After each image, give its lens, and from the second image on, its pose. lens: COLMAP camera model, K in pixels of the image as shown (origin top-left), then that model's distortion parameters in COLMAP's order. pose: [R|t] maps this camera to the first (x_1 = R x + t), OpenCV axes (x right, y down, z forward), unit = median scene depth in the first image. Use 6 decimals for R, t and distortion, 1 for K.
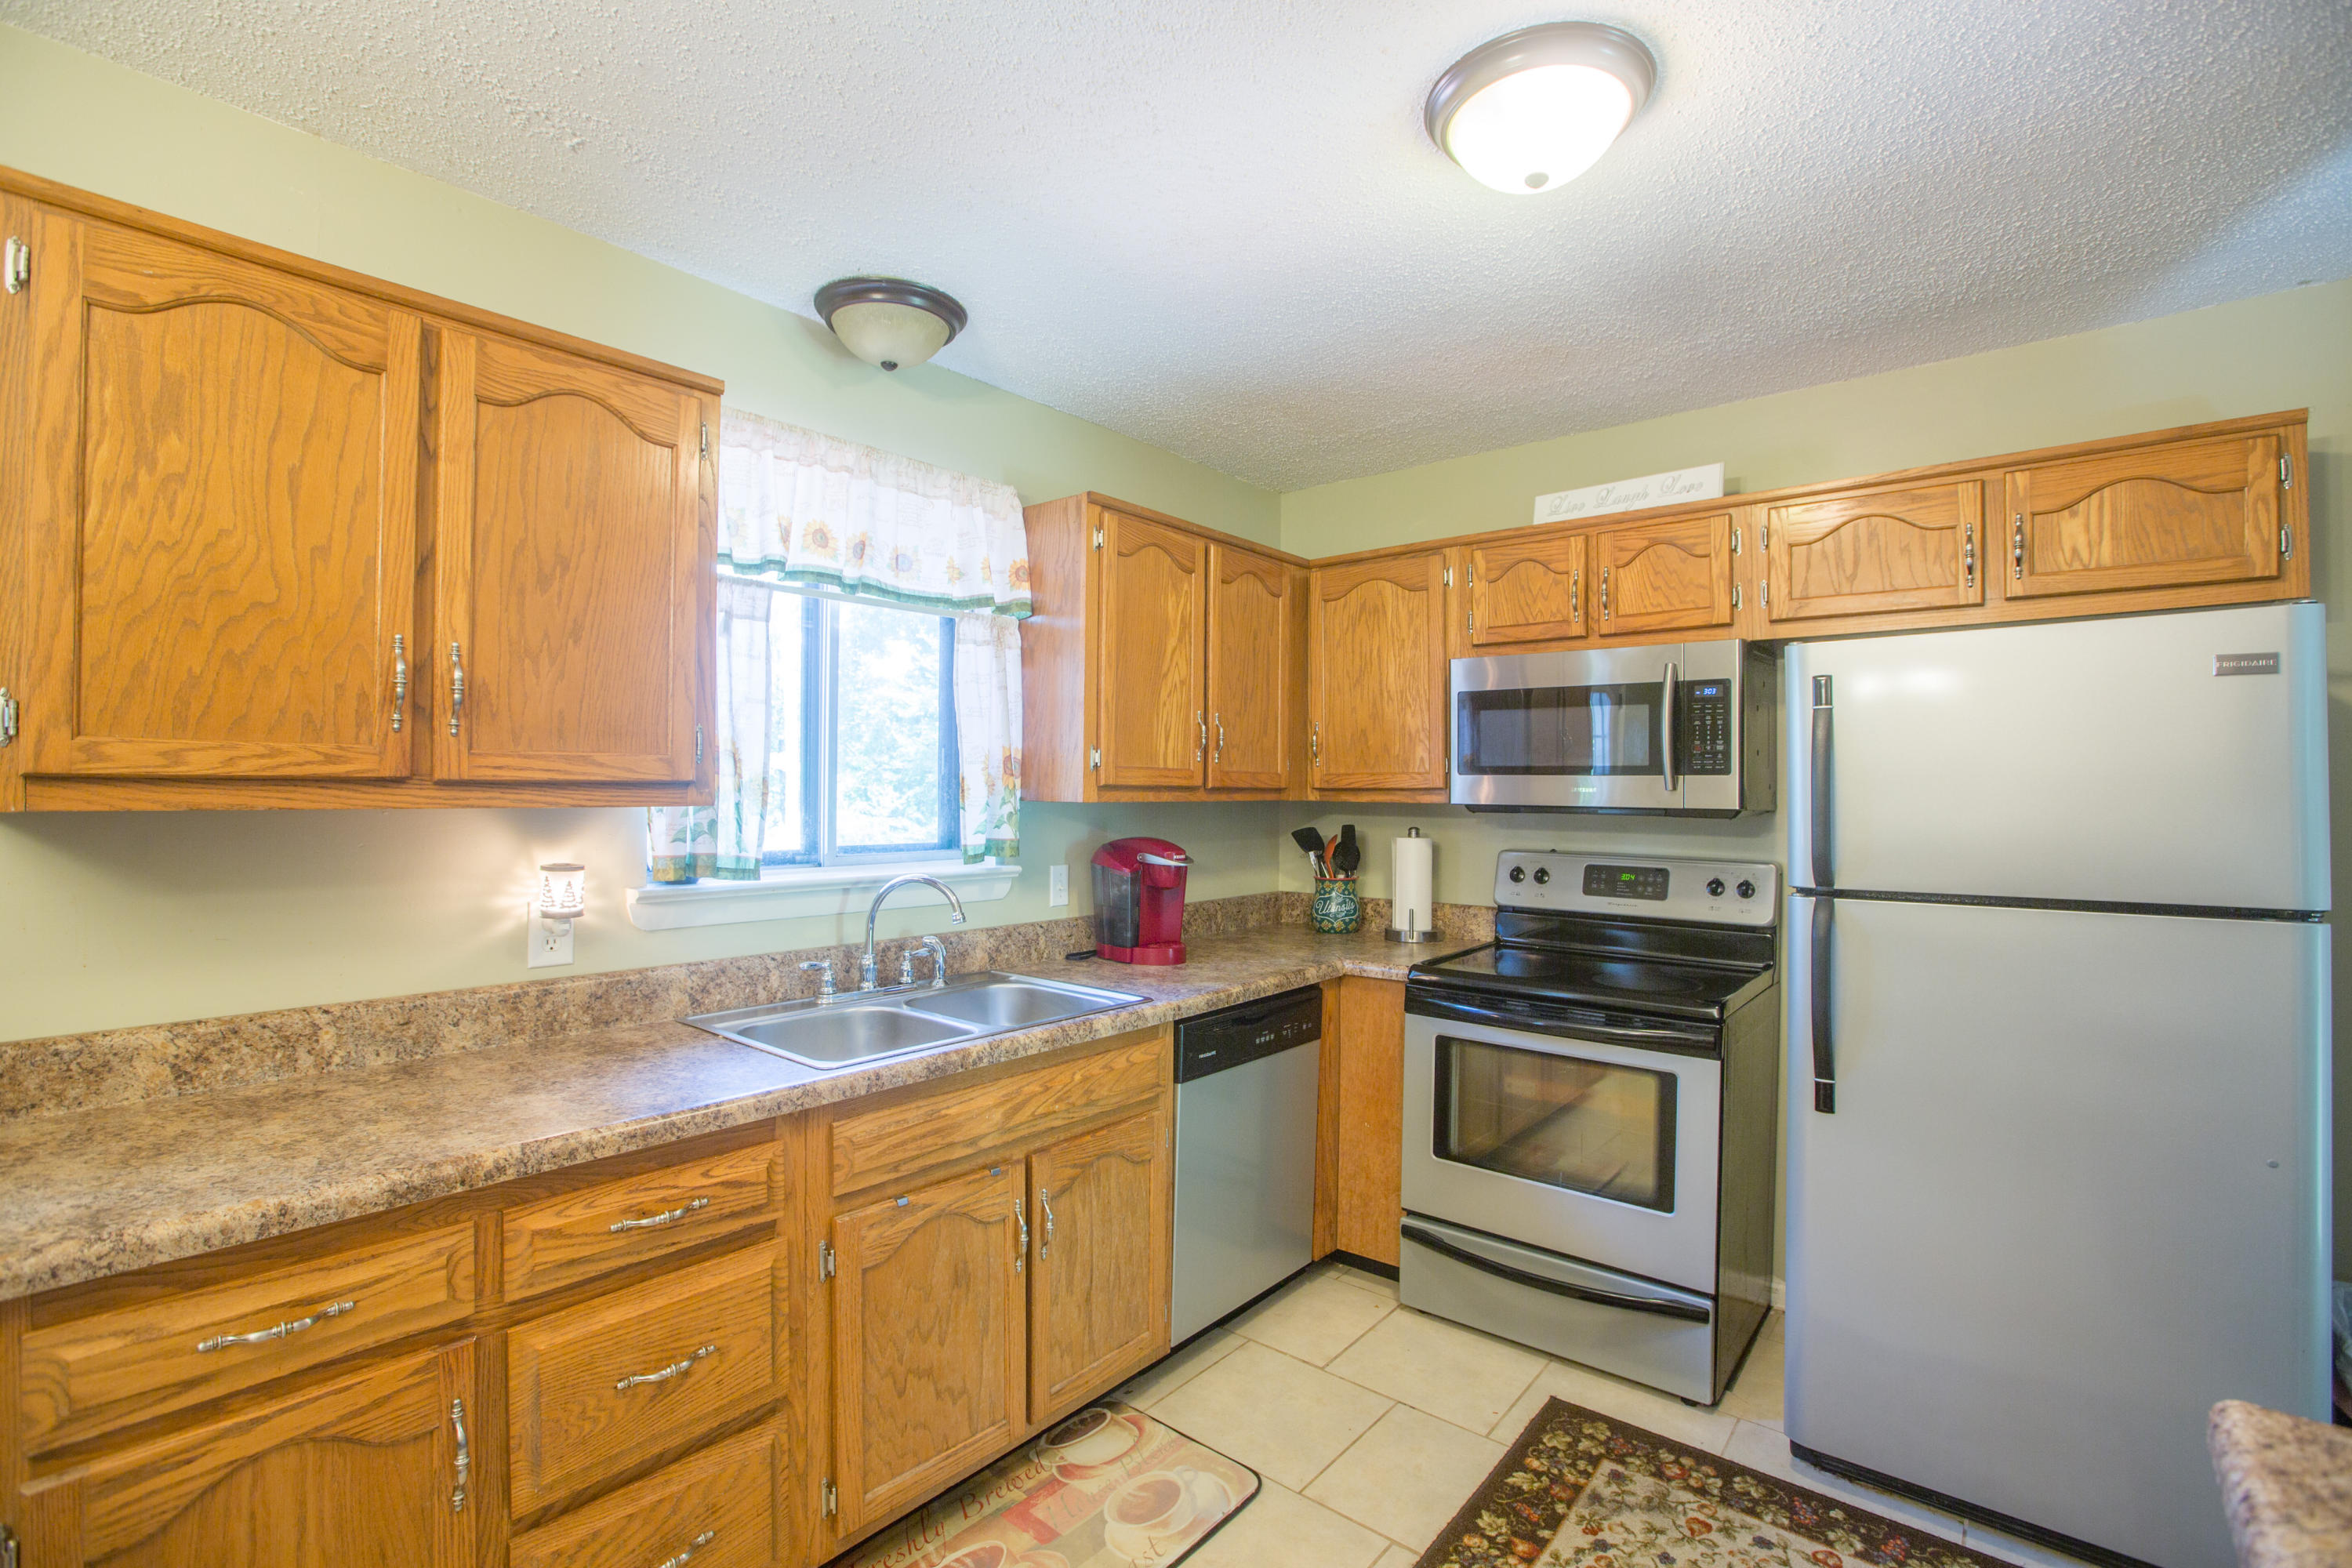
lens RADIAL K [[1064.7, 0, 1163.0], [0, 1064.7, 782.5], [0, 0, 1]] dist [-0.049817, 0.014600]
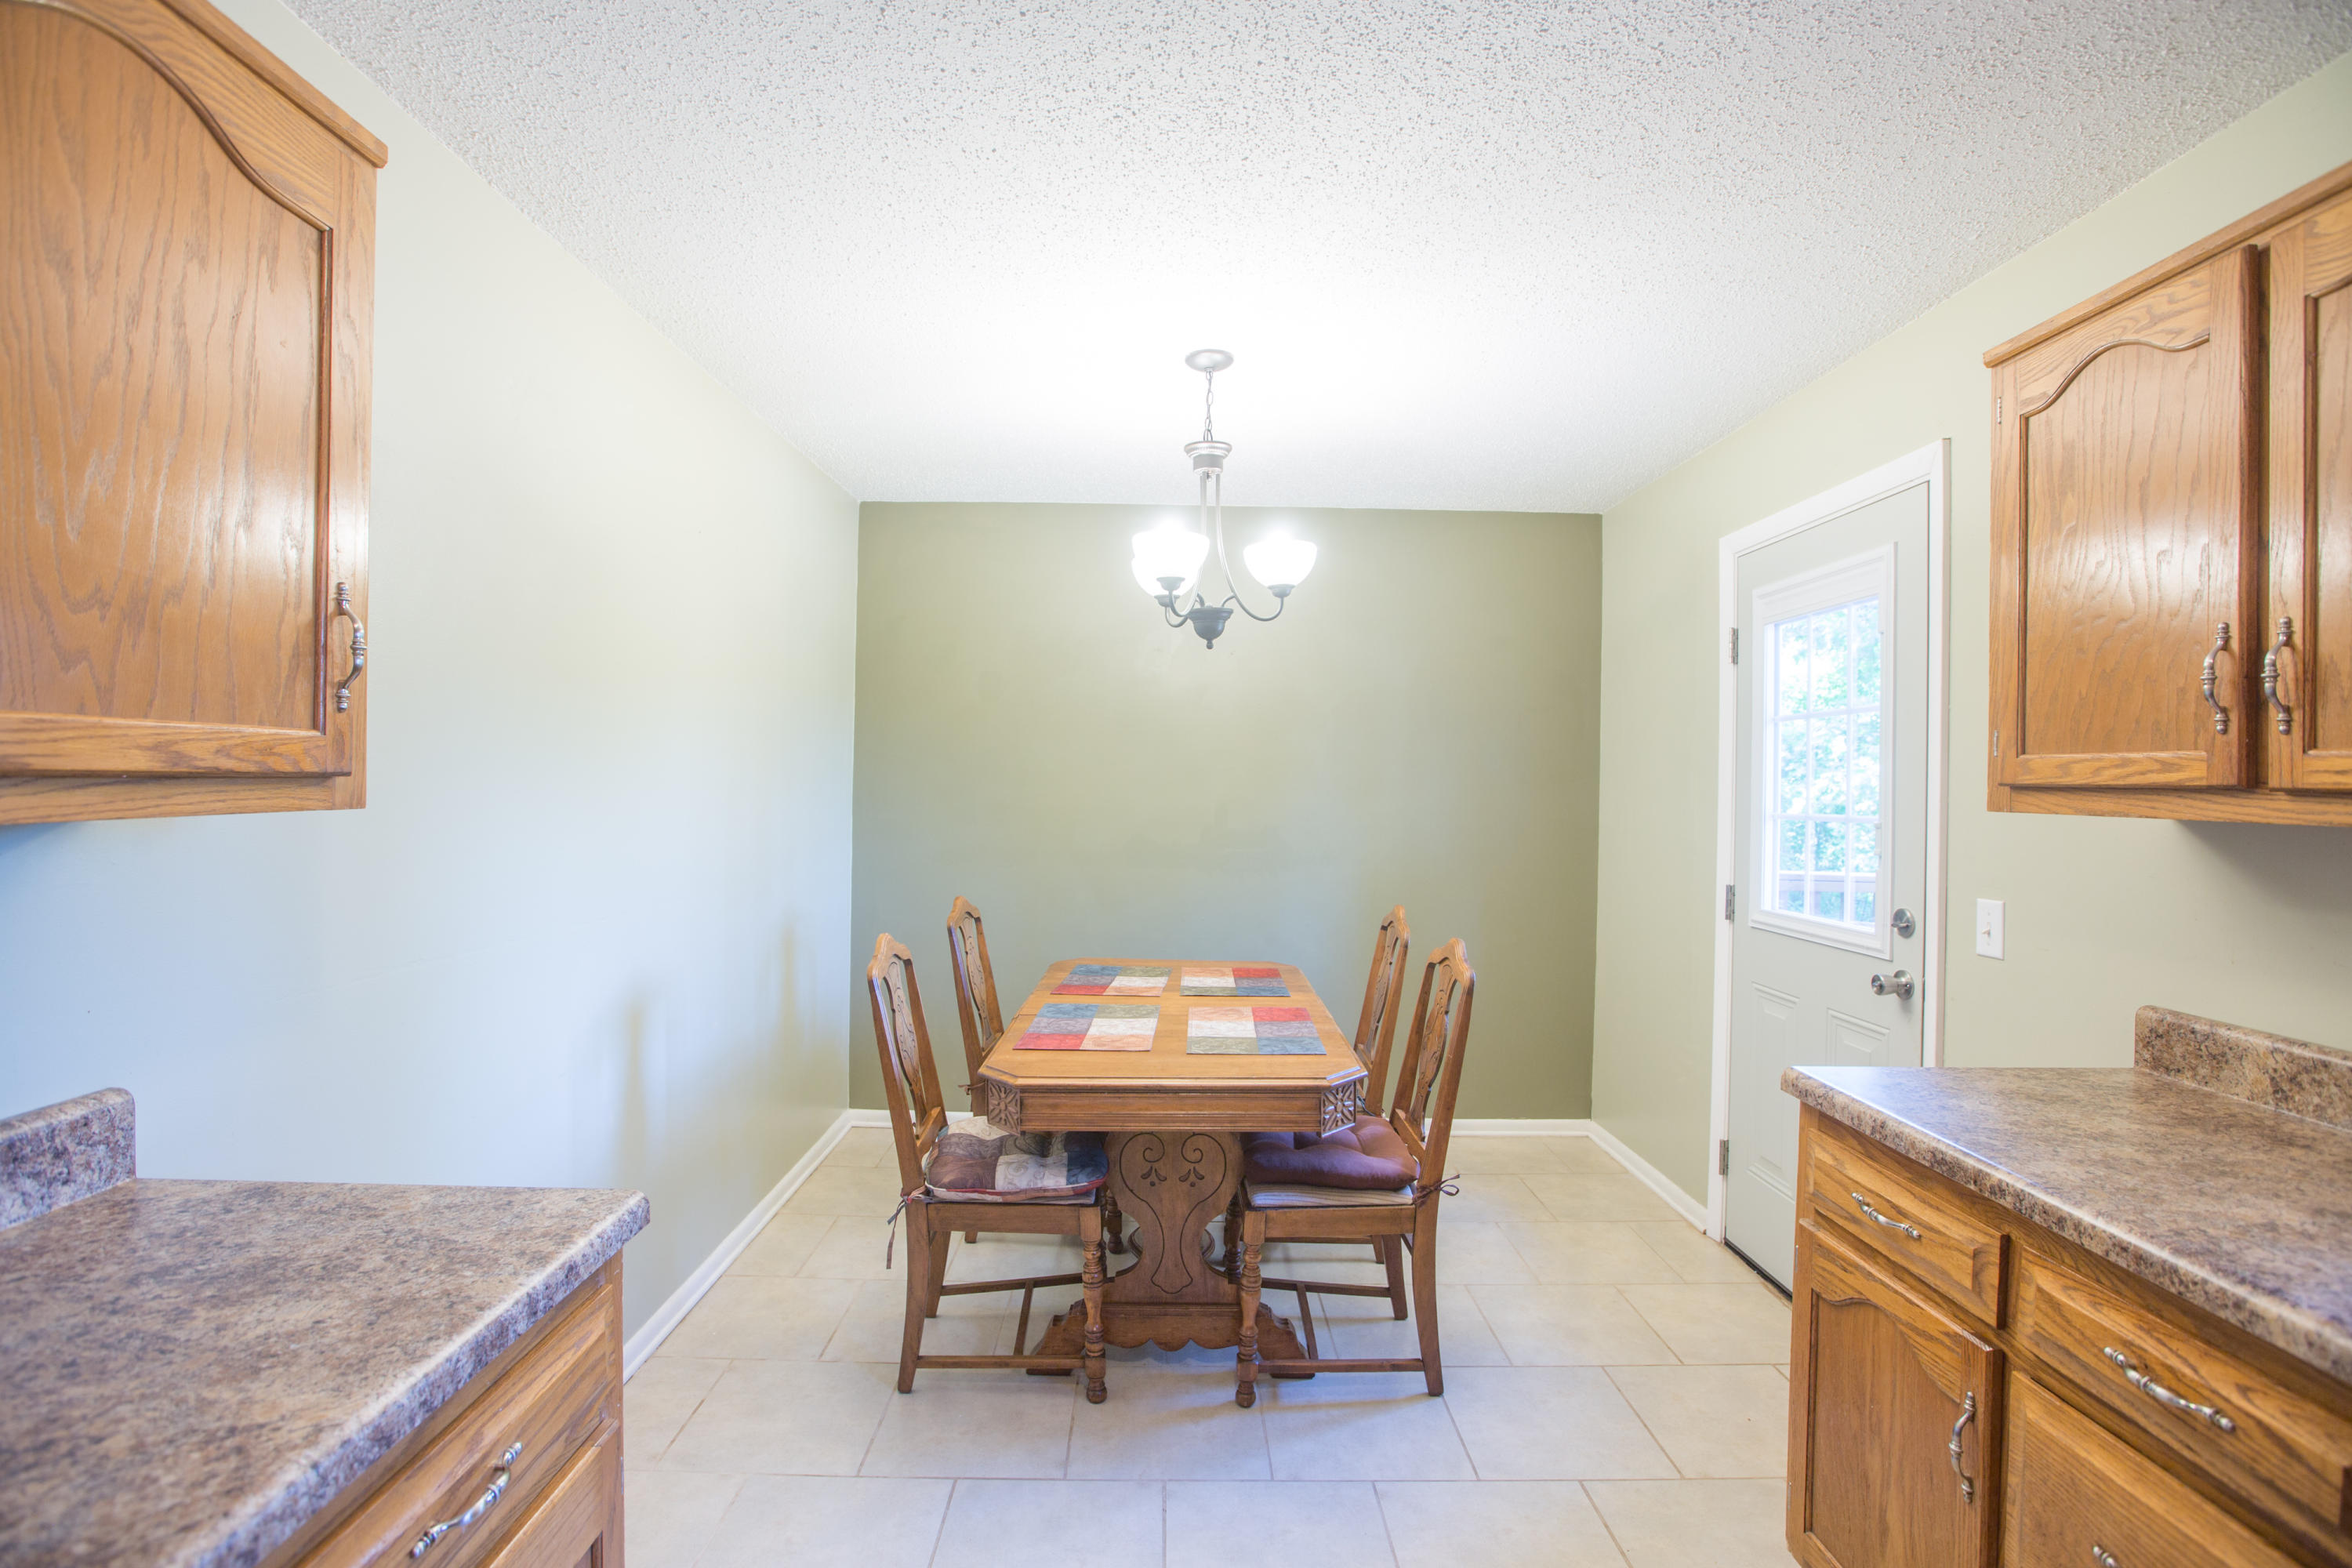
lens RADIAL K [[1064.7, 0, 1164.7], [0, 1064.7, 779.1], [0, 0, 1]] dist [-0.049817, 0.014600]
pose [[-0.765282, -0.015089, -0.643518, 0.395433], [-0.014275, 0.999877, -0.006469, 0.006192], [0.643537, 0.004236, -0.765403, 0.848602]]
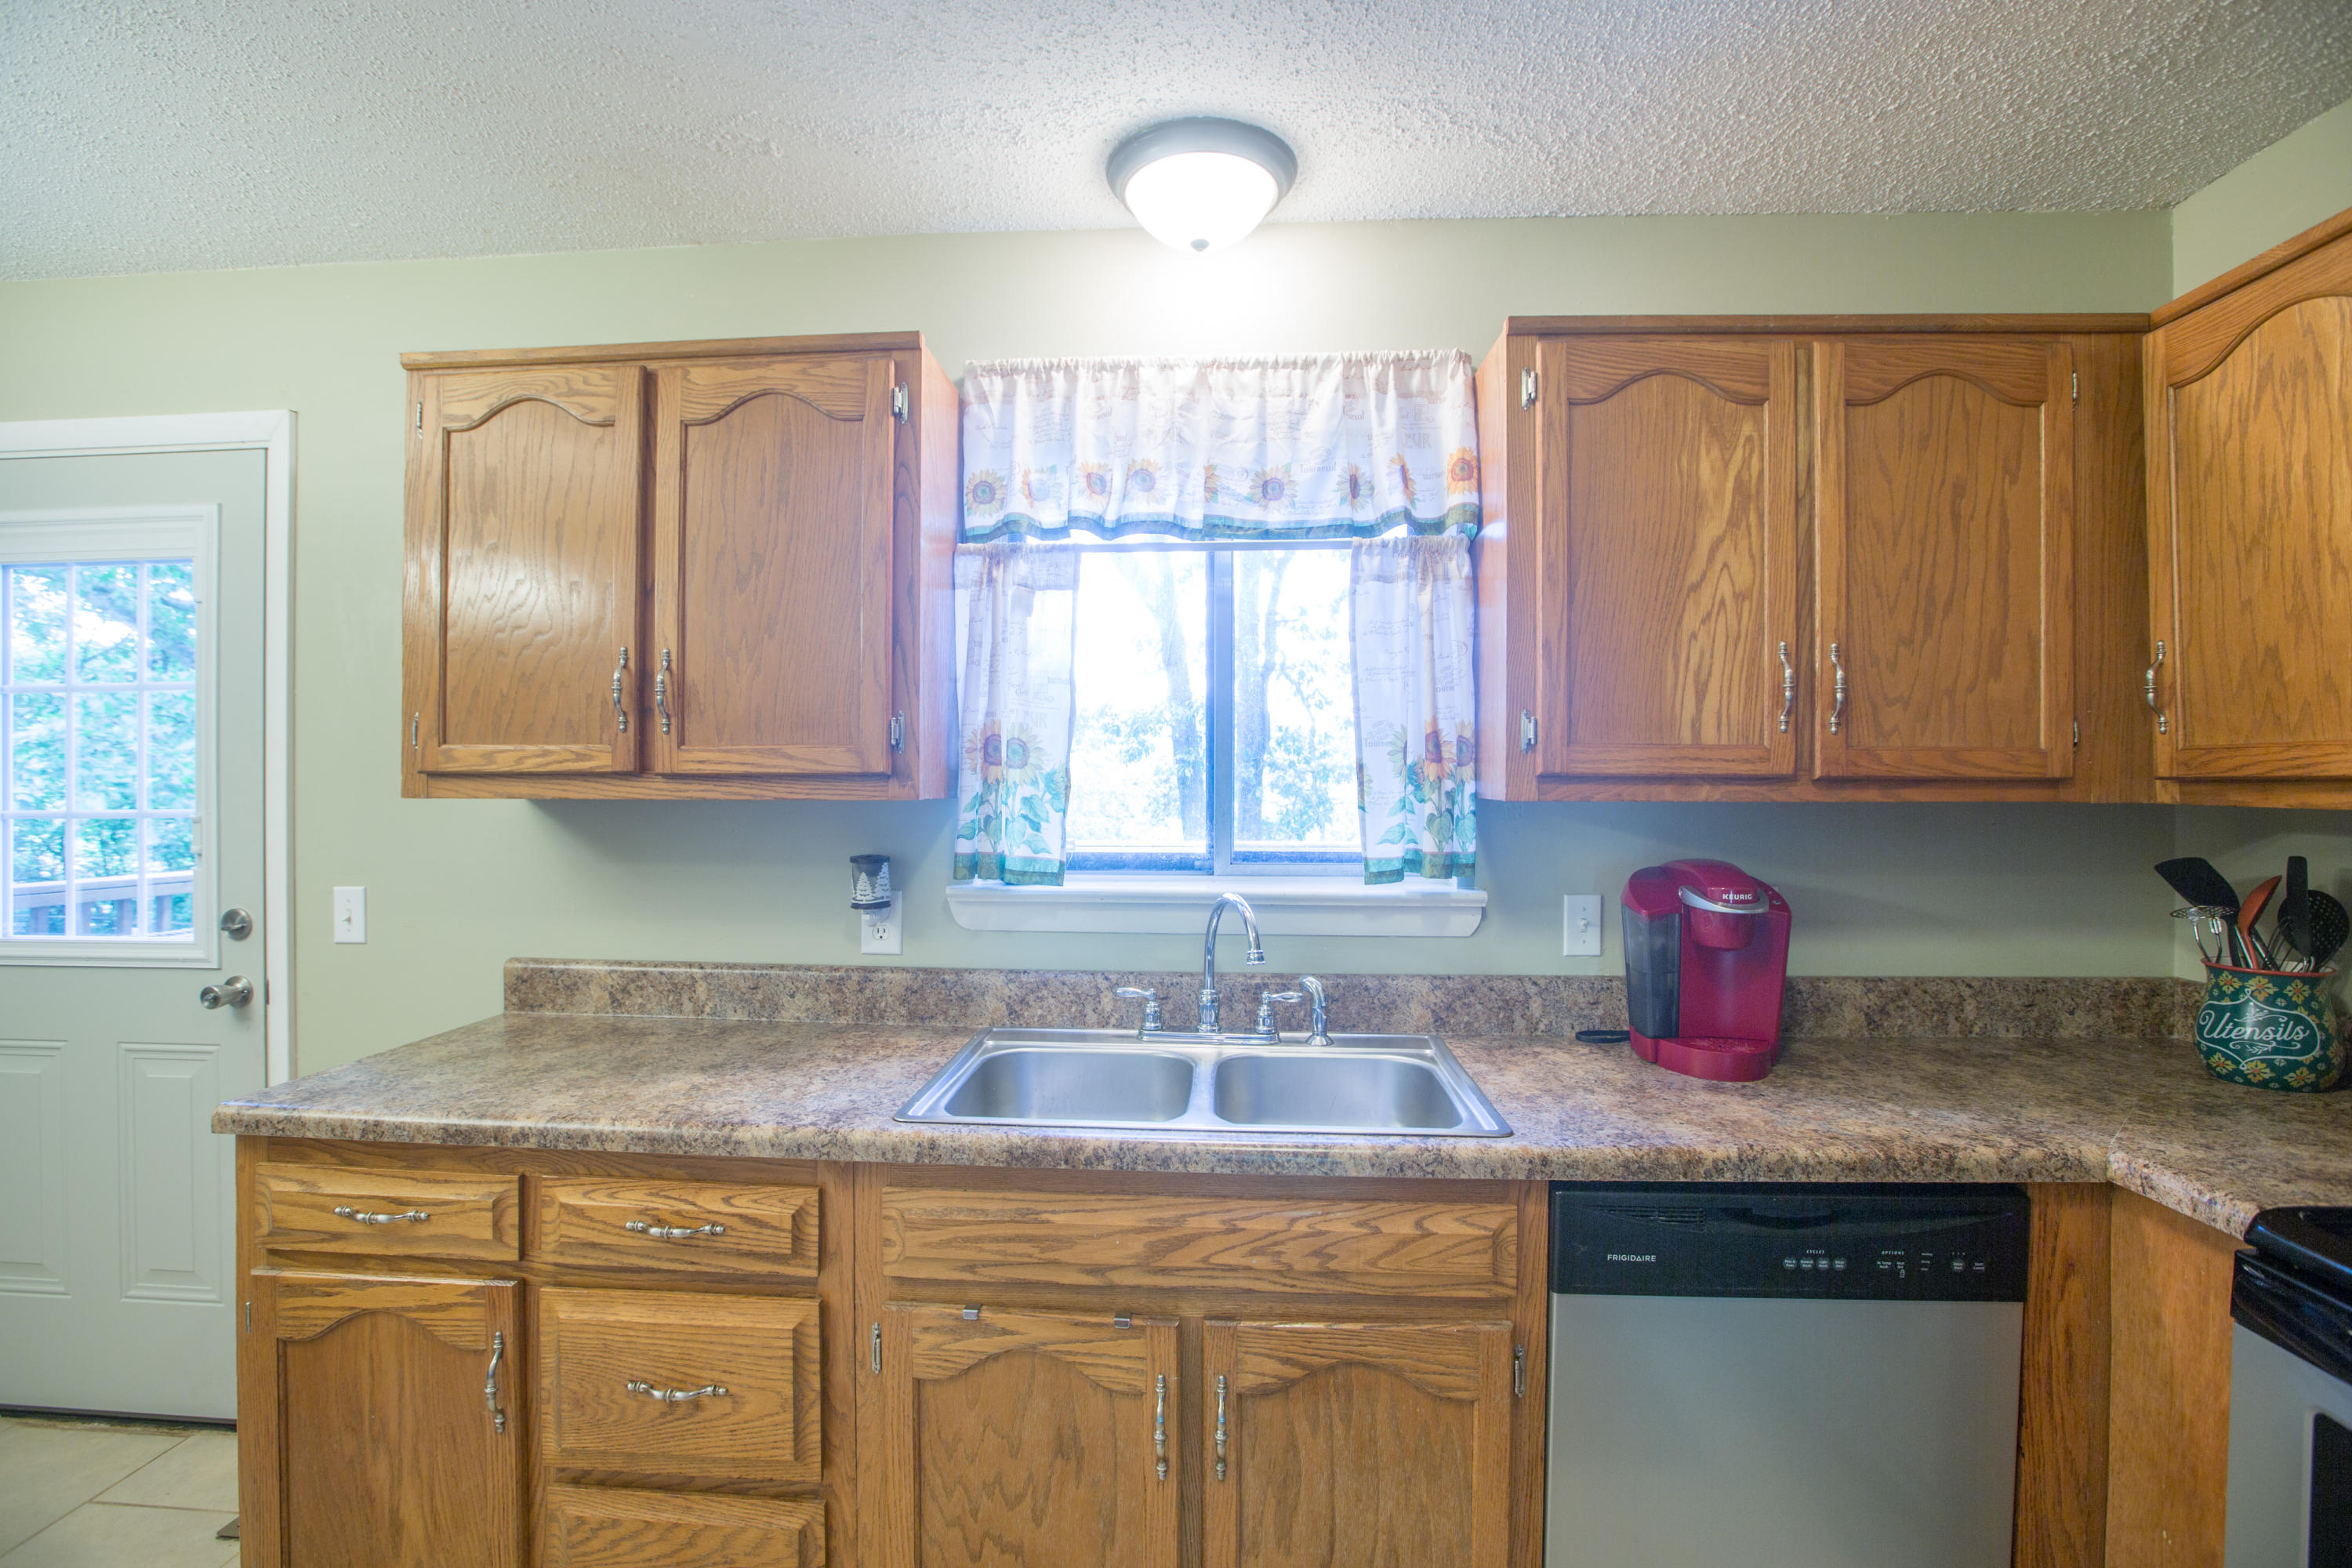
lens RADIAL K [[1064.7, 0, 1174.0], [0, 1064.7, 778.4], [0, 0, 1]] dist [-0.049817, 0.014600]
pose [[0.598496, -0.005563, -0.801106, 0.432308], [0.006285, 0.999978, -0.002249, 0.006814], [0.801101, -0.003689, 0.598518, 0.617373]]
